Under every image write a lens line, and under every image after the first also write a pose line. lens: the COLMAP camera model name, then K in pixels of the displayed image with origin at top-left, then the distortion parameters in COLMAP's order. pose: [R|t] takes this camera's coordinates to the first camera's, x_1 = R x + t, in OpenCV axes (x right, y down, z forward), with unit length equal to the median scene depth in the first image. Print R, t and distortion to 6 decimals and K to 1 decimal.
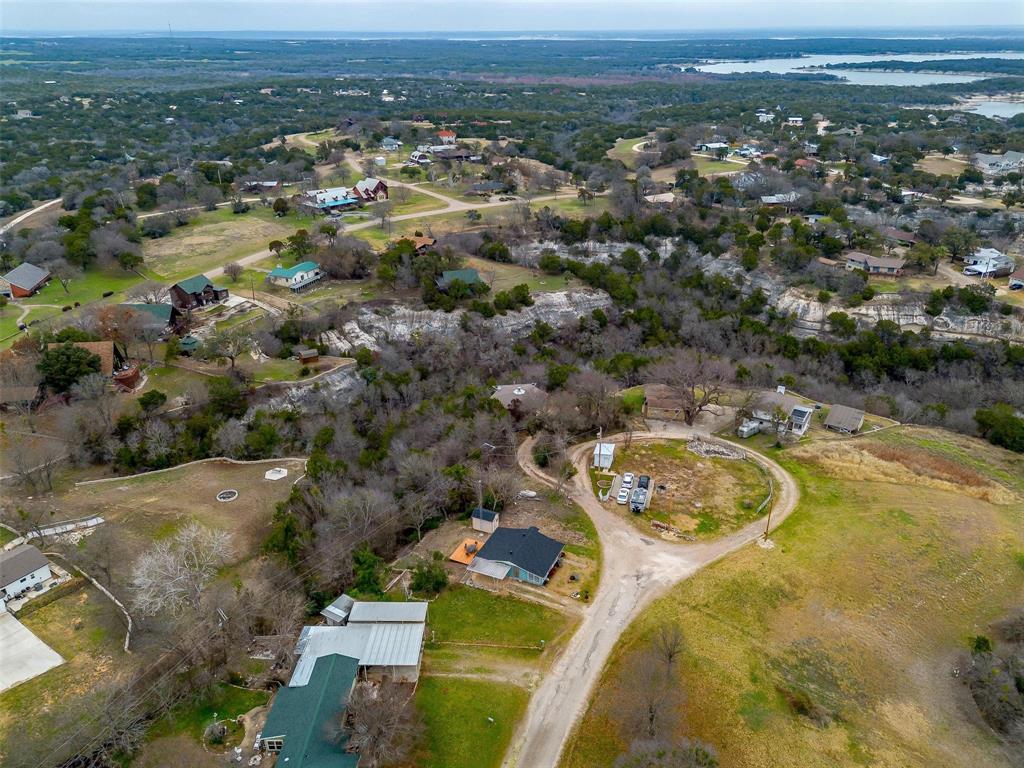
lens RADIAL K [[739.8, 0, 516.1], [0, 739.8, 401.6], [0, 0, 1]] dist [0.062746, -0.047830]
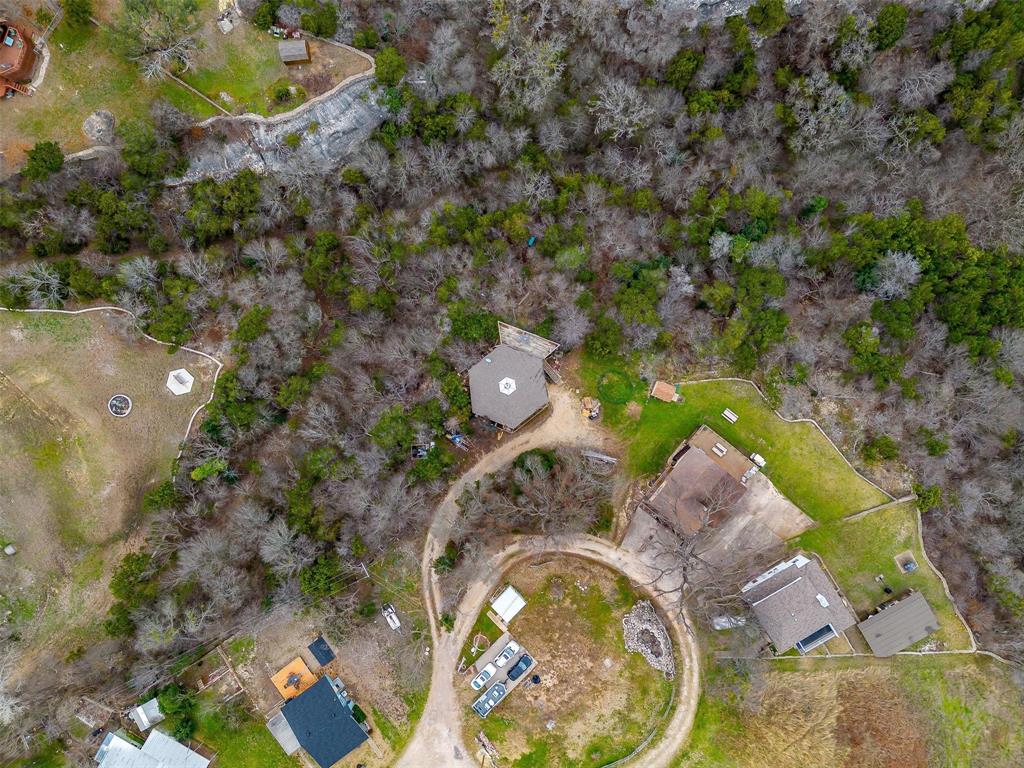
lens RADIAL K [[739.8, 0, 514.7], [0, 739.8, 389.3], [0, 0, 1]] dist [0.062746, -0.047830]
pose [[0.880431, 0.473224, -0.030000, 0.022047], [-0.176052, 0.384979, 0.905979, -0.436448], [0.440281, -0.792370, 0.422259, 0.485190]]
